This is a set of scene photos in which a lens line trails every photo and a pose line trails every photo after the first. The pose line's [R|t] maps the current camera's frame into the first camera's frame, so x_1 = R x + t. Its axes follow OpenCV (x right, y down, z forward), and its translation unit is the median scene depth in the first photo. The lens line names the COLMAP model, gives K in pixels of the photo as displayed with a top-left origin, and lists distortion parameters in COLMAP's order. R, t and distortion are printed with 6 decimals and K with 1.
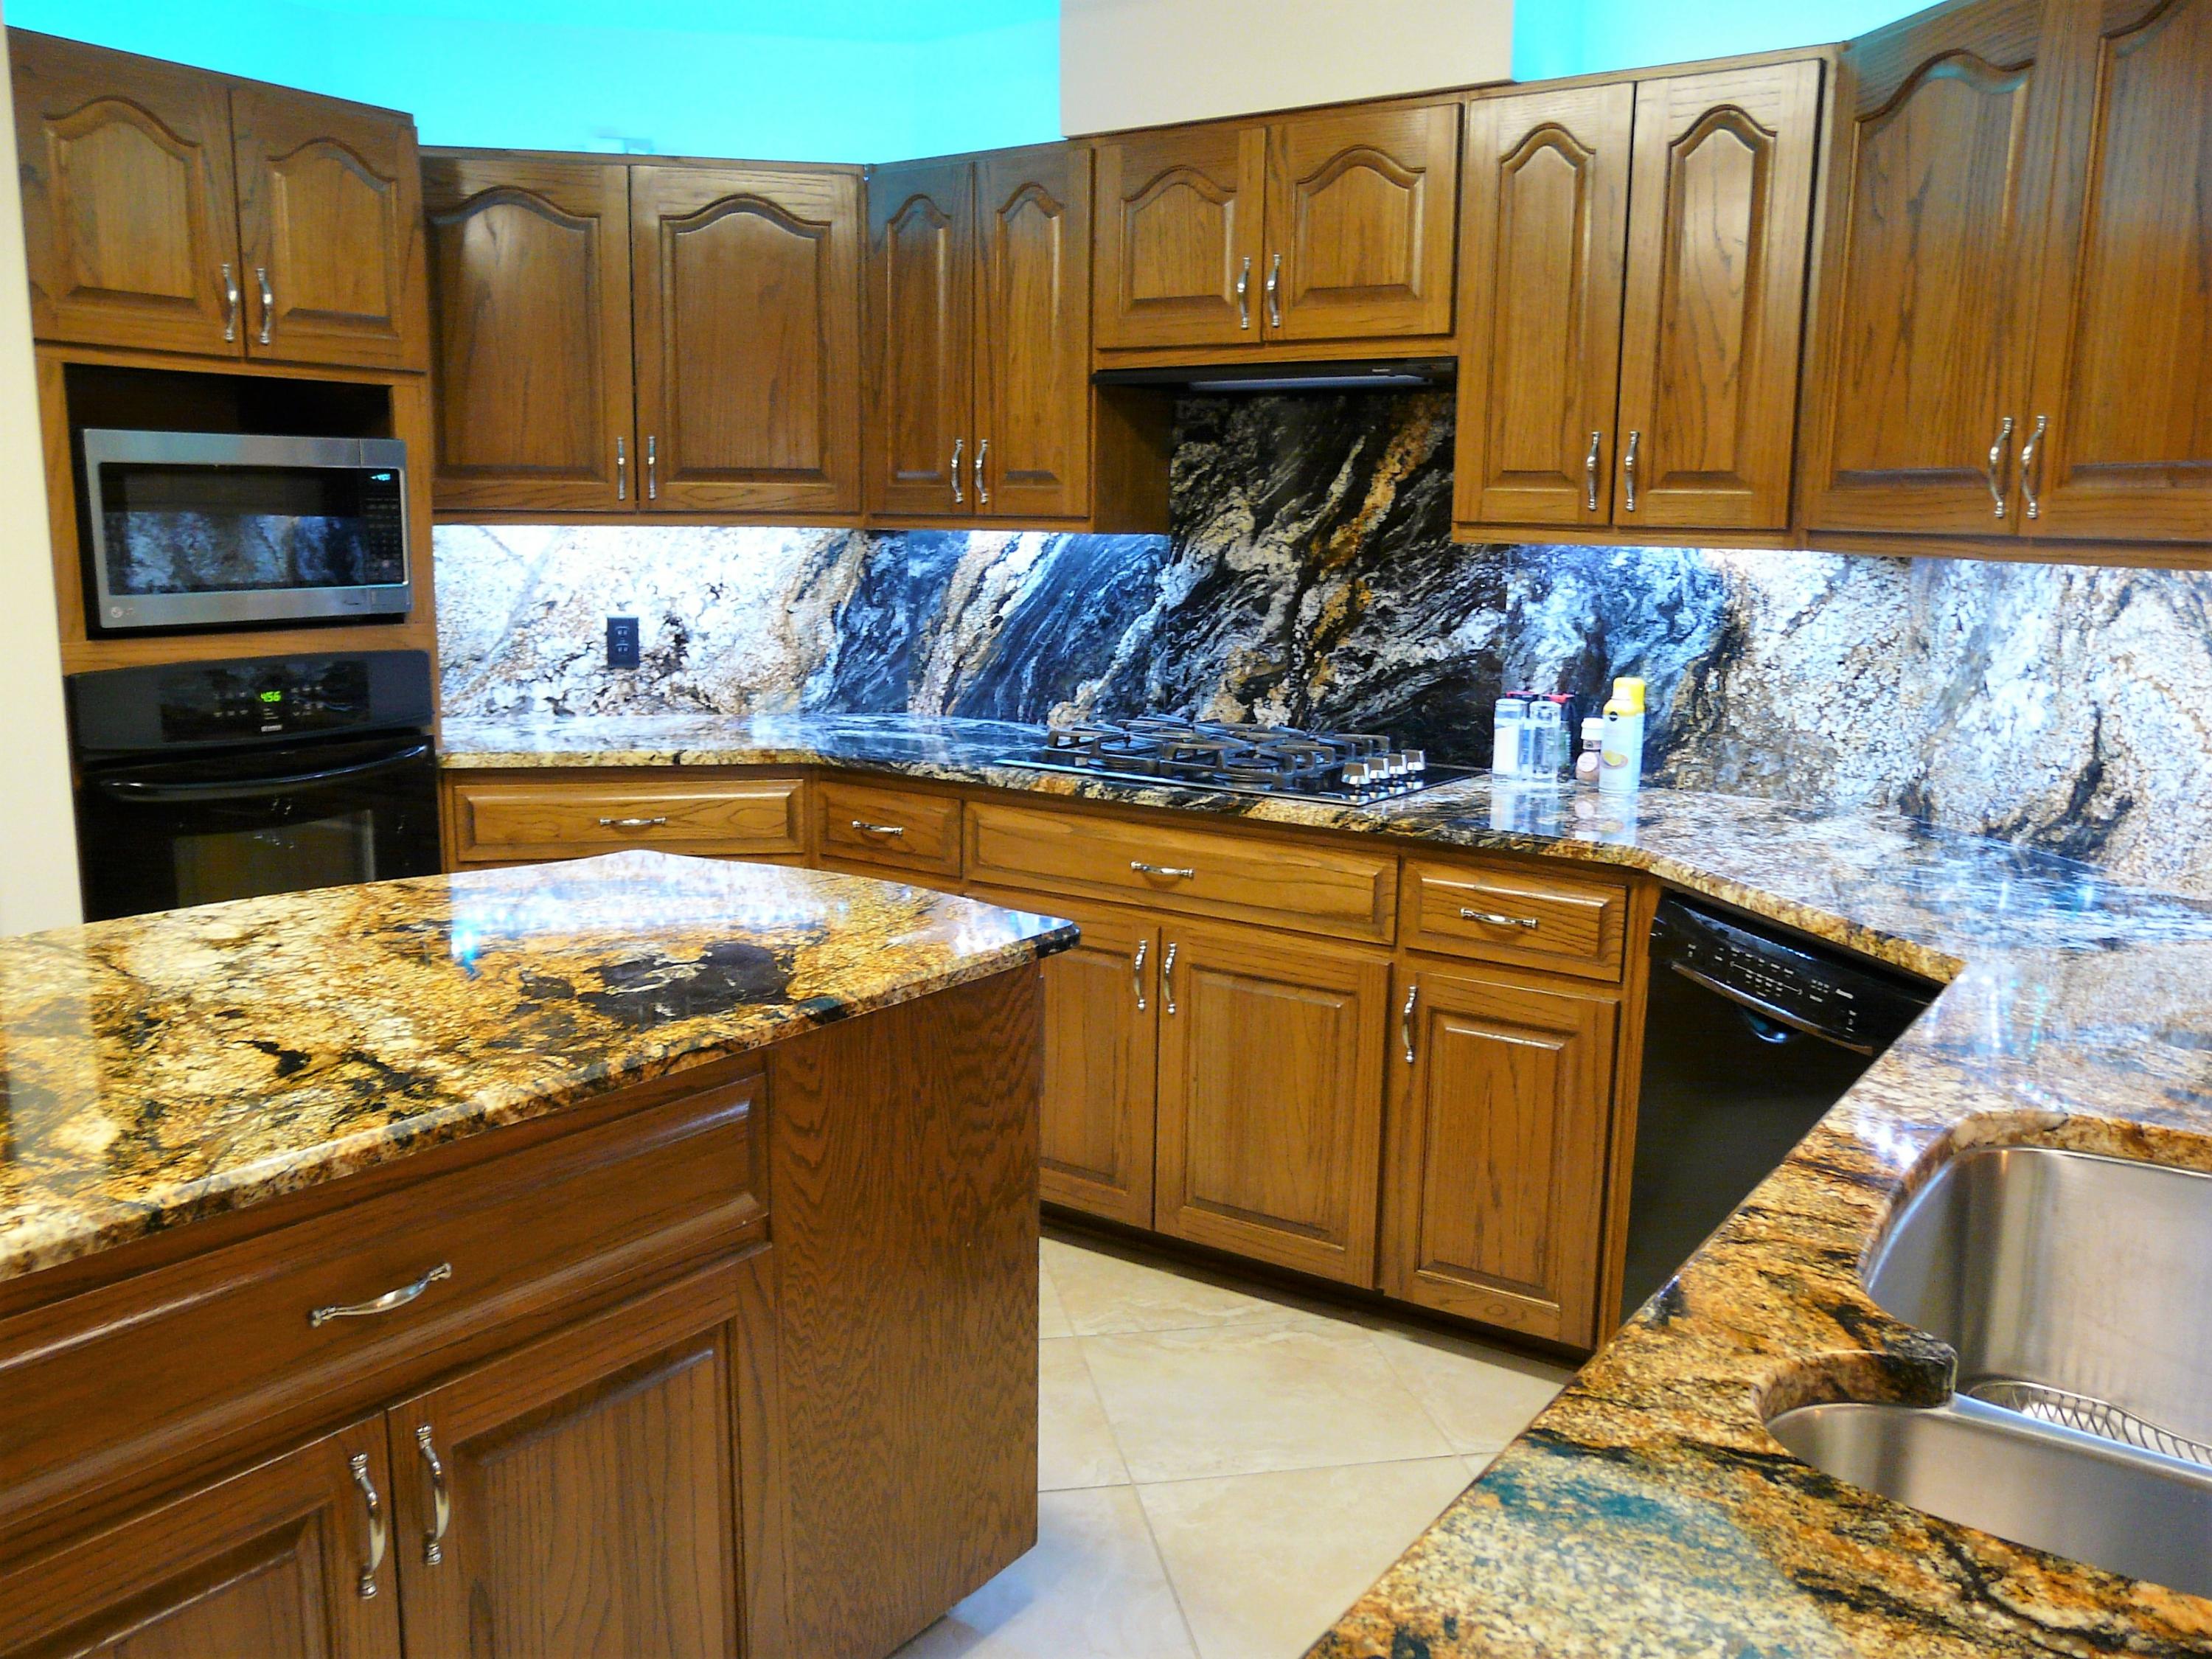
lens RADIAL K [[1840.9, 0, 1093.6], [0, 1840.9, 842.6], [0, 0, 1]] dist [-0.082809, 0.113001]
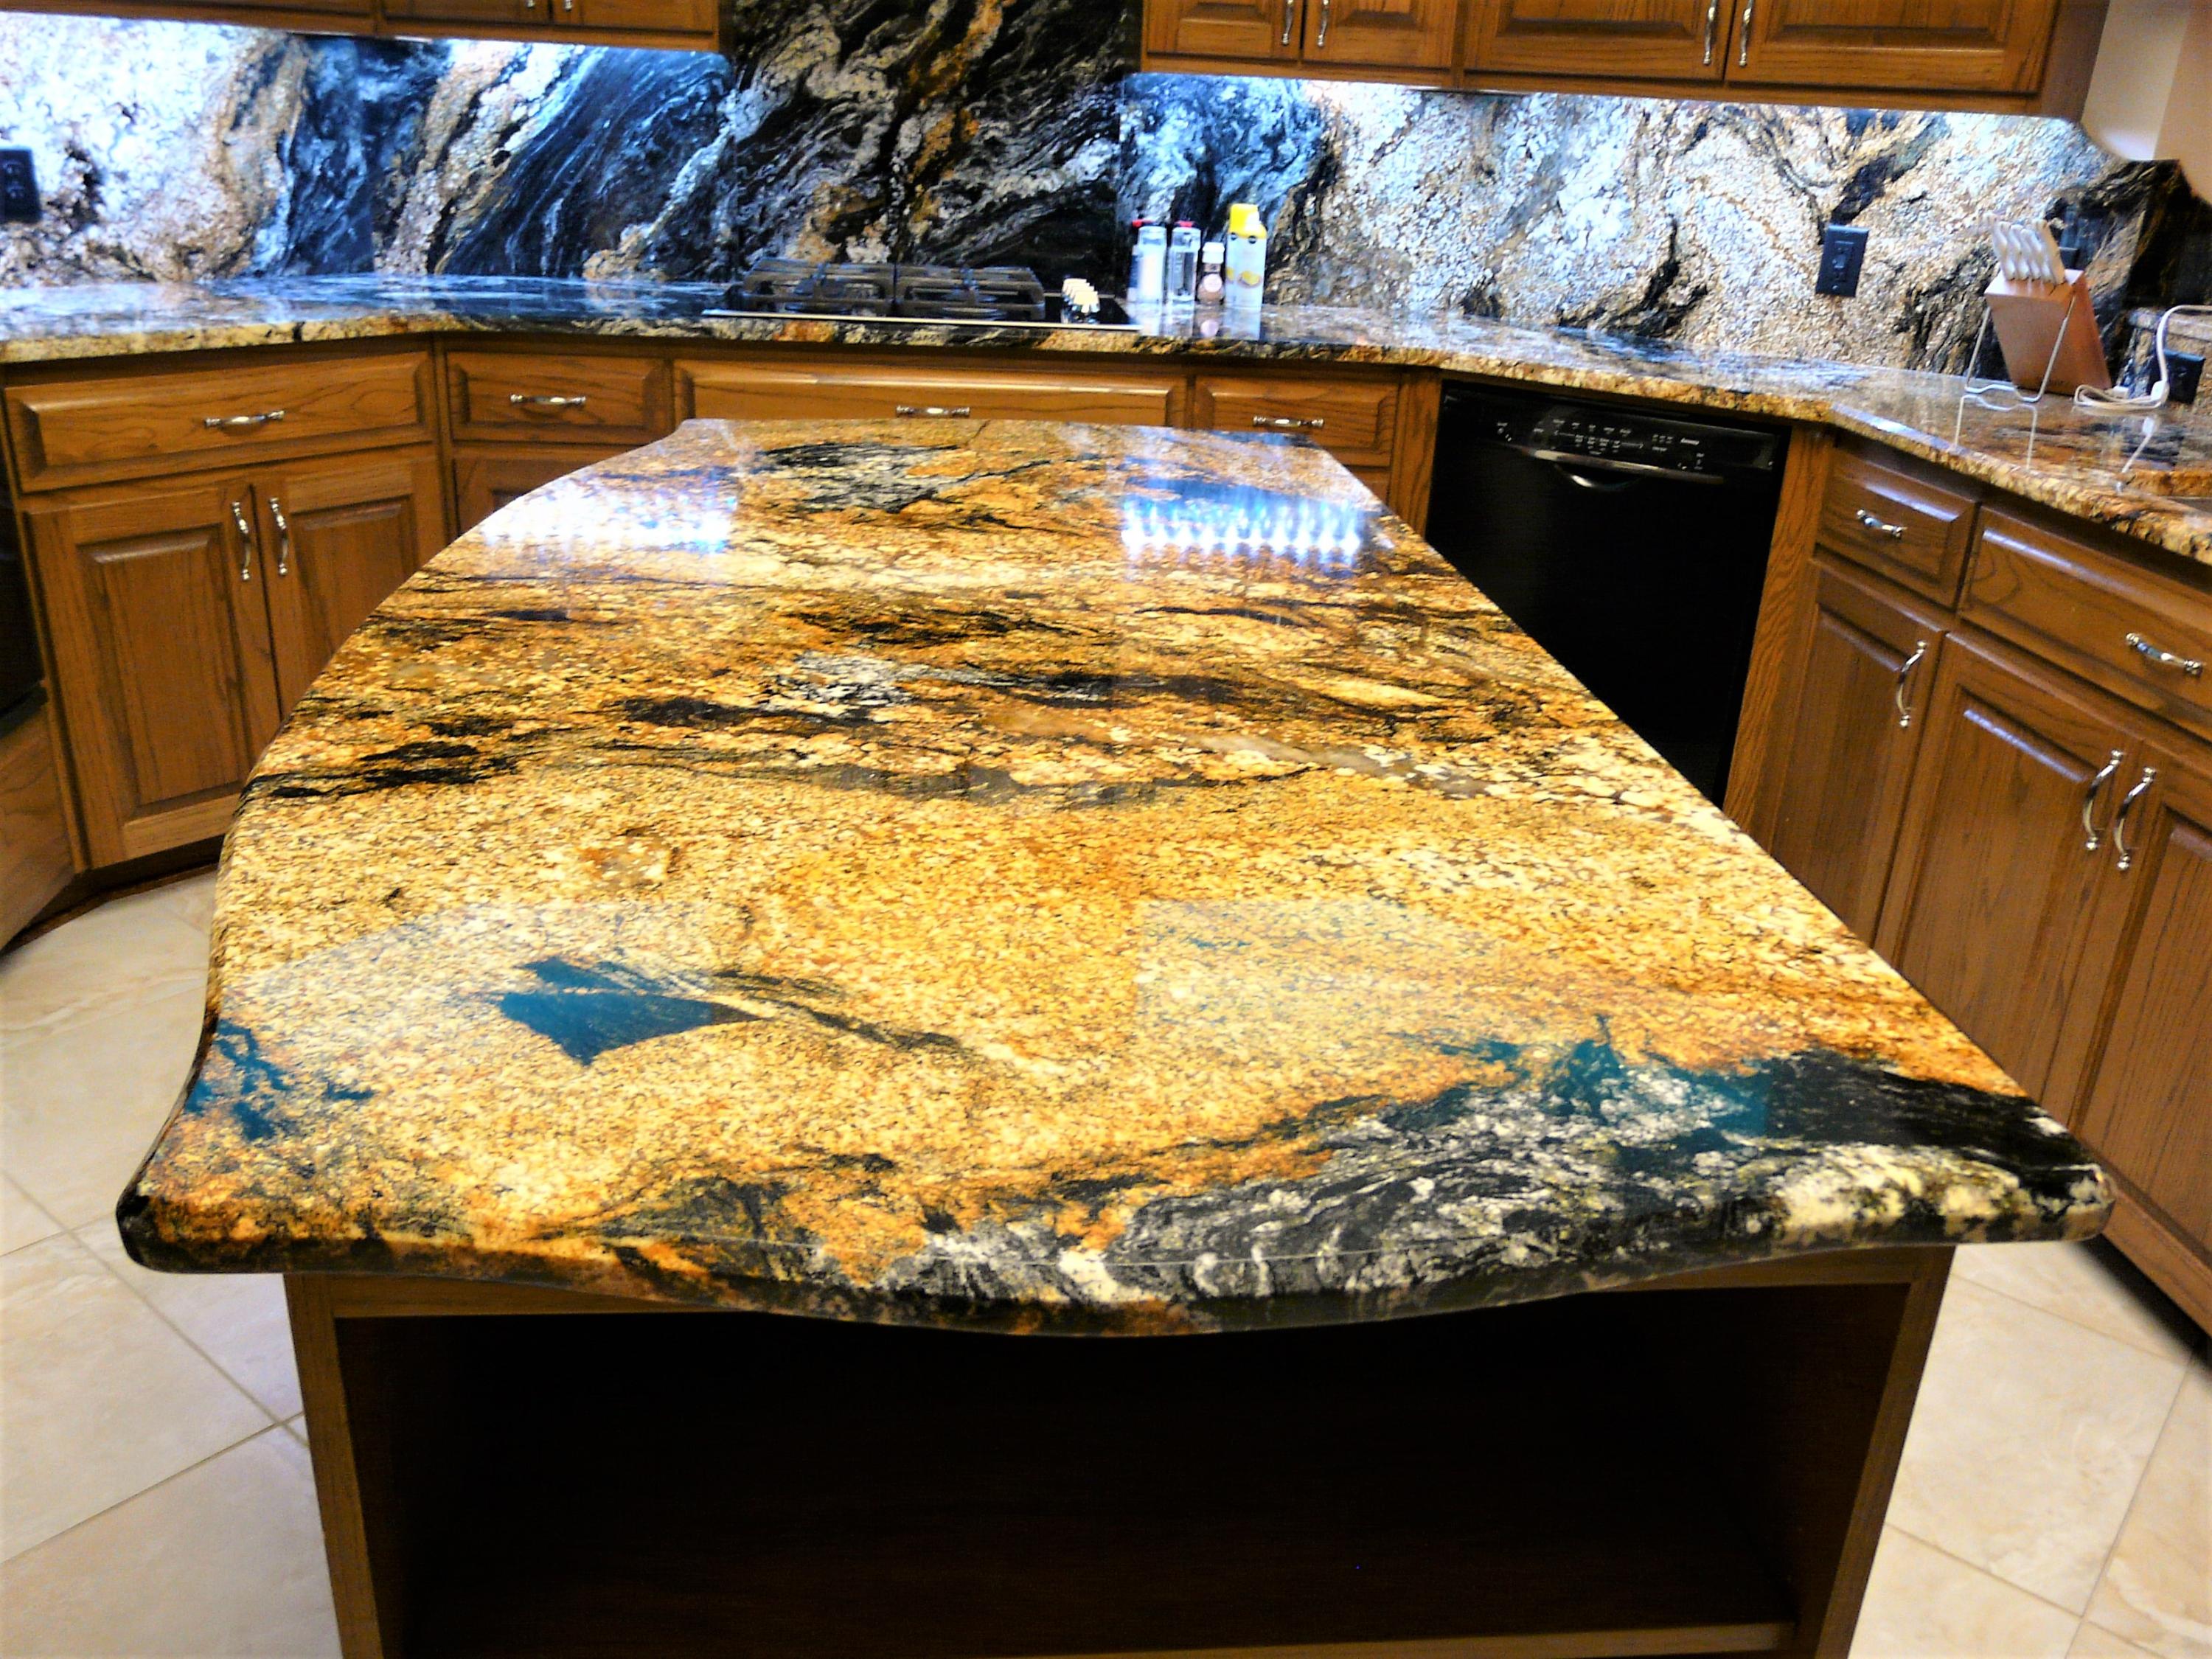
lens RADIAL K [[1838.0, 0, 1098.1], [0, 1838.0, 842.2], [0, 0, 1]] dist [-0.085090, 0.116912]
pose [[0.761316, -0.225824, 0.607784, -0.496908], [0.080357, 0.963022, 0.257159, -0.007227], [-0.643383, -0.146939, 0.751311, 0.148379]]
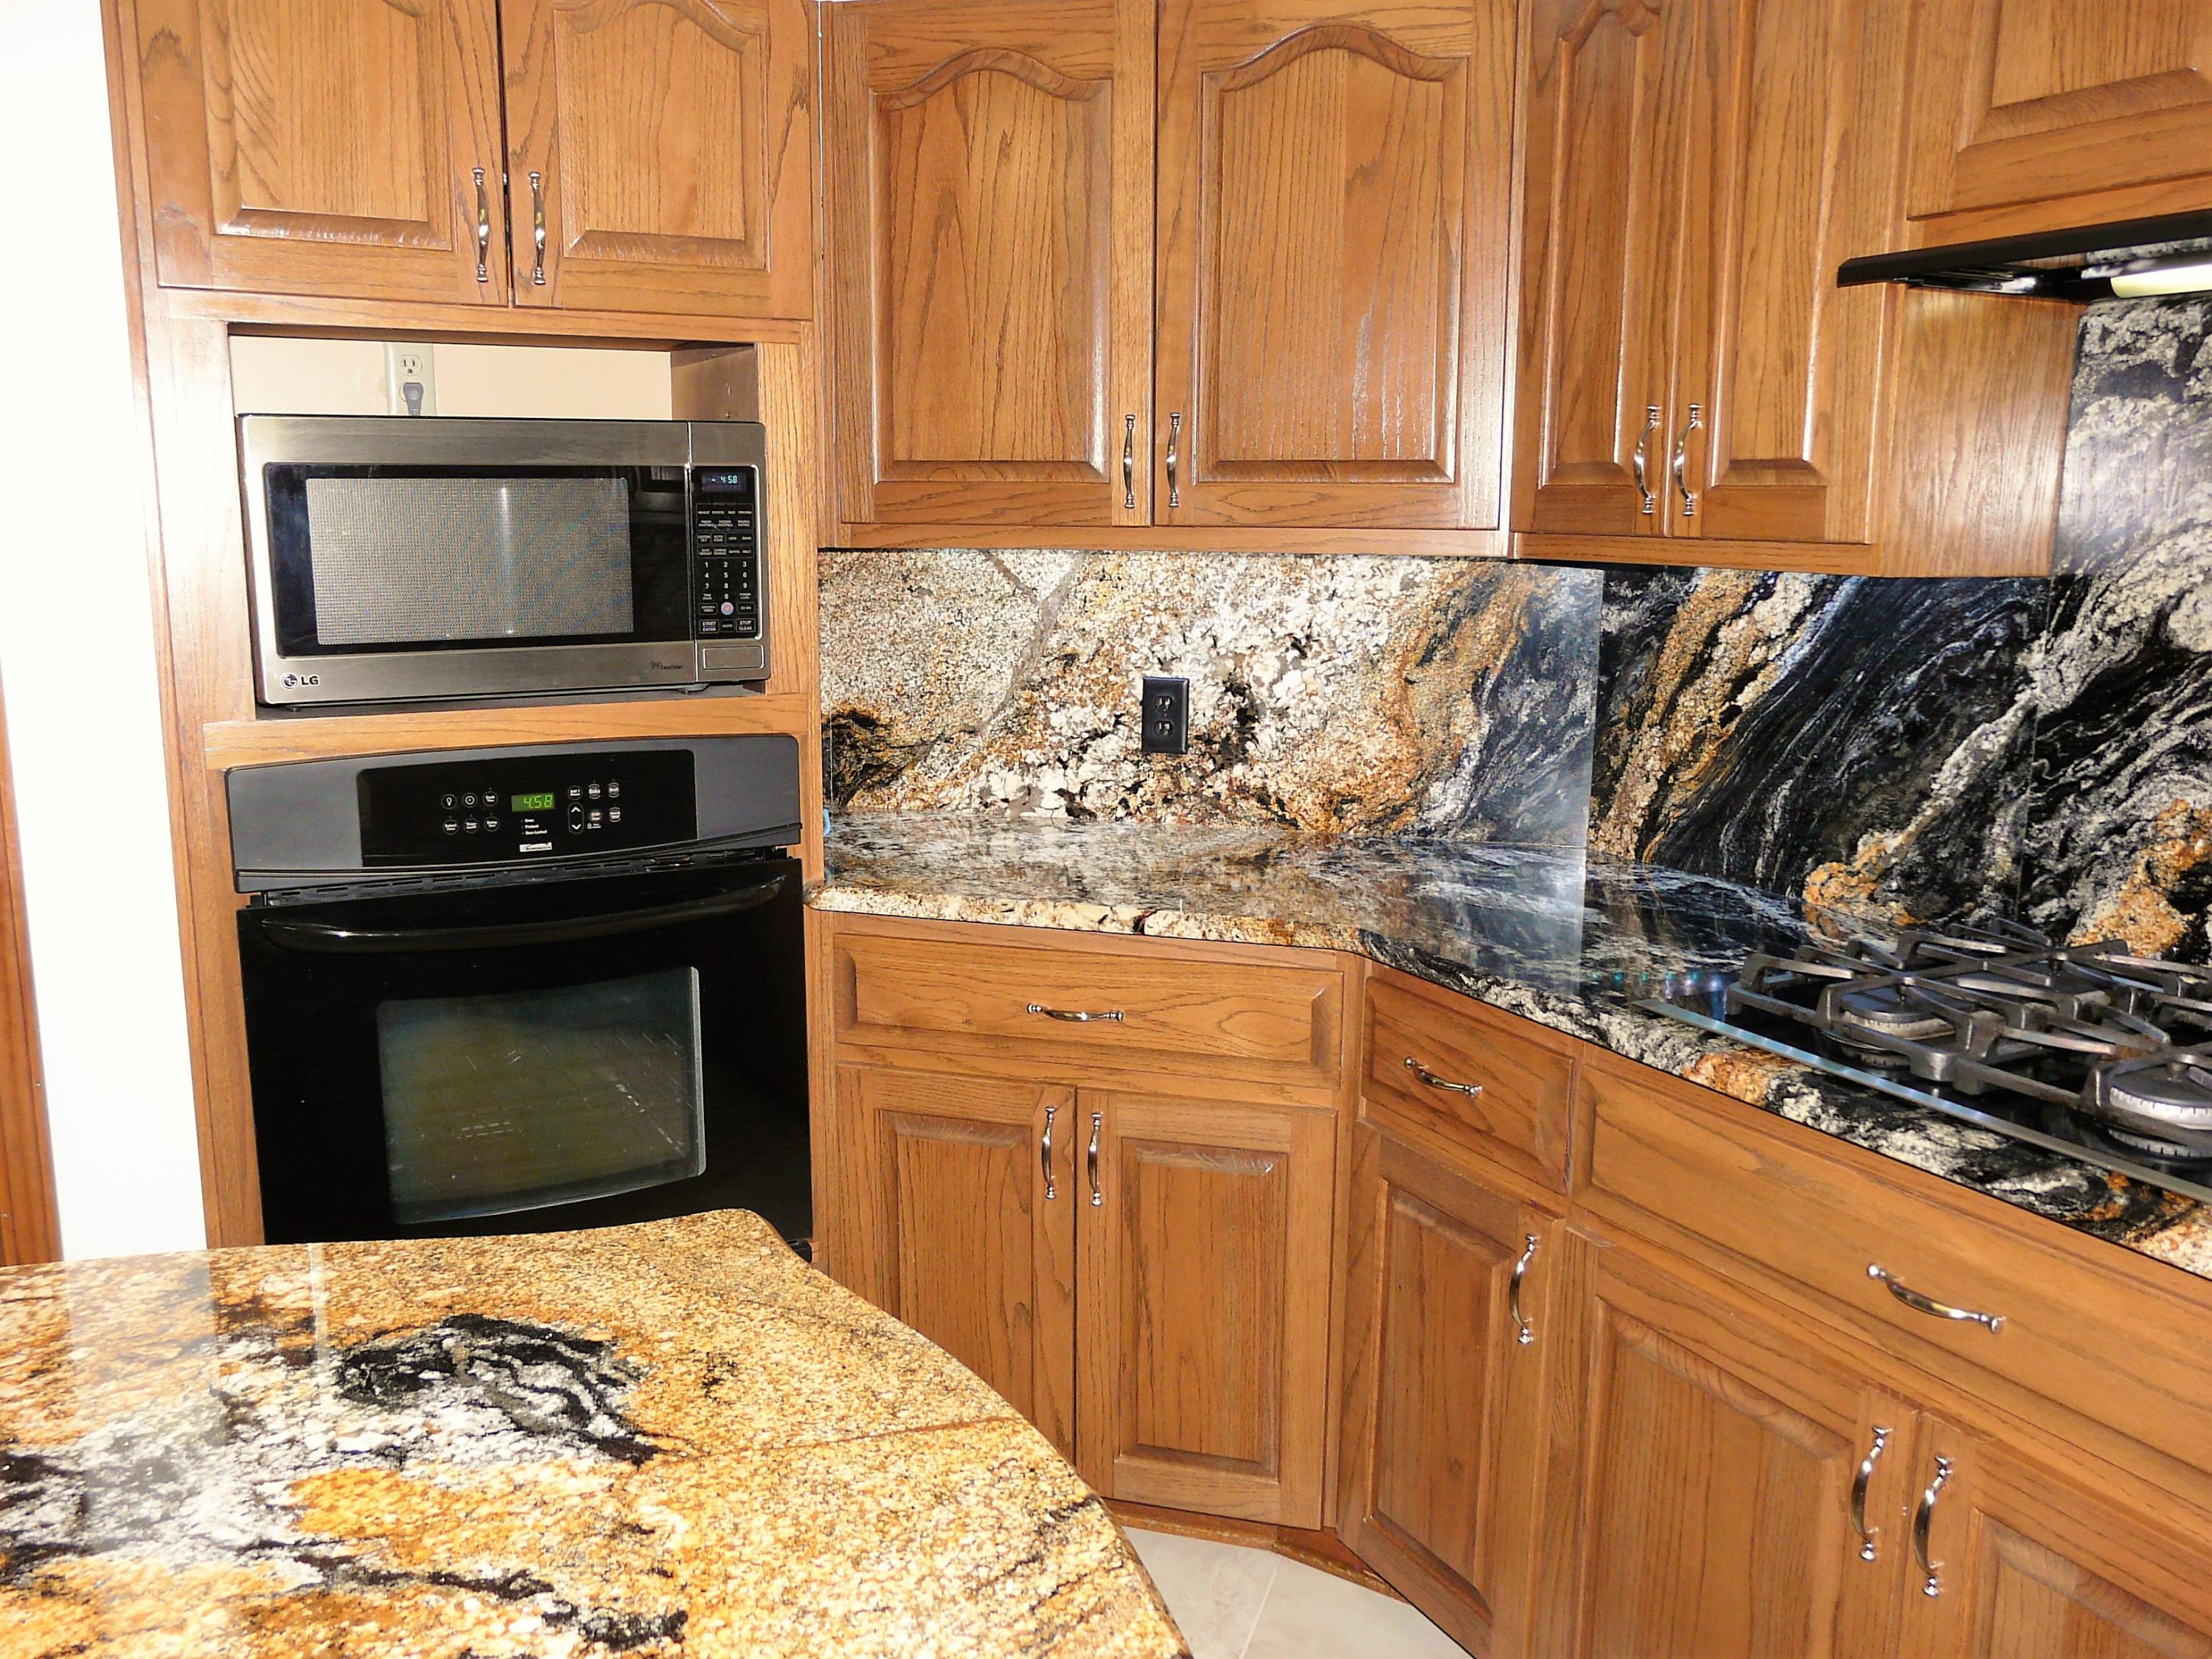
lens RADIAL K [[1838.0, 0, 1098.1], [0, 1838.0, 842.2], [0, 0, 1]] dist [-0.085090, 0.116912]
pose [[0.883951, 0.077828, -0.461056, 0.047933], [-0.078724, 0.996746, 0.017321, -0.084184], [0.460904, 0.020986, 0.887202, 0.440240]]
